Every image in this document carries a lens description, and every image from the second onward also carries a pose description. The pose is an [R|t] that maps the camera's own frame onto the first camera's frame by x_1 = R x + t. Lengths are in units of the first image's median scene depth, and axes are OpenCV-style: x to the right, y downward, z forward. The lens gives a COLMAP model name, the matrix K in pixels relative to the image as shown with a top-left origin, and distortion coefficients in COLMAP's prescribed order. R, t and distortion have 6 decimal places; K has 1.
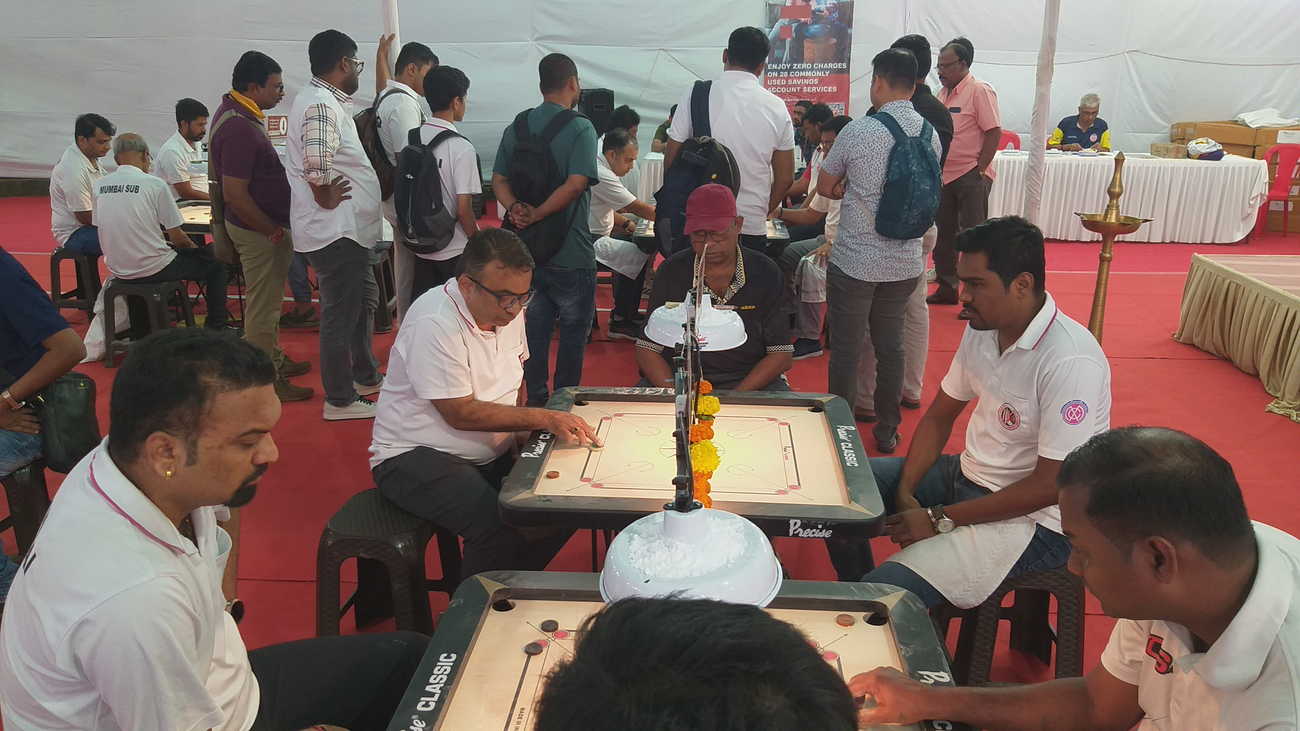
lens RADIAL K [[1021.7, 0, 650.0], [0, 1021.7, 365.5], [0, 0, 1]] dist [0.091325, -0.003342]
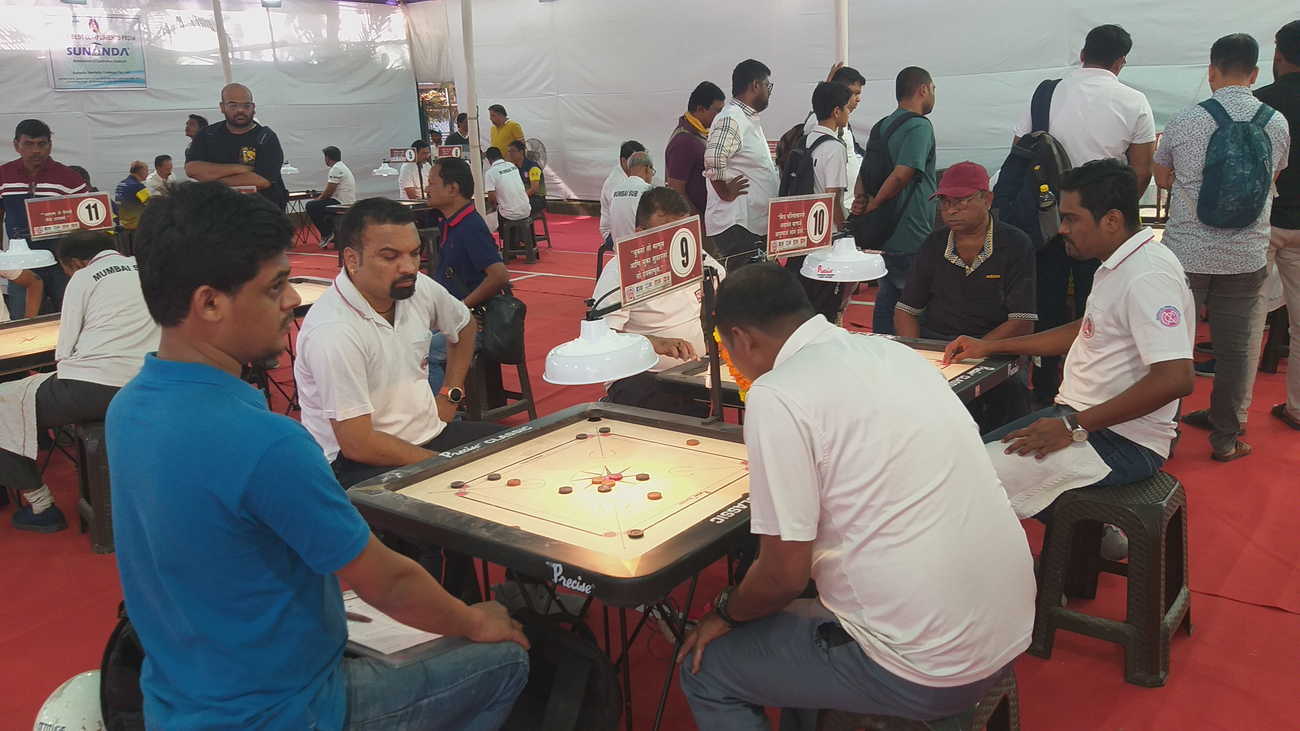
lens RADIAL K [[1015.9, 0, 643.9], [0, 1015.9, 397.1], [0, 0, 1]] dist [0.122952, -0.254542]
pose [[0.822958, 0.110733, -0.557205, 0.320855], [-0.119233, 0.992641, 0.021166, 0.070510], [0.555448, 0.049018, 0.830105, -0.077874]]
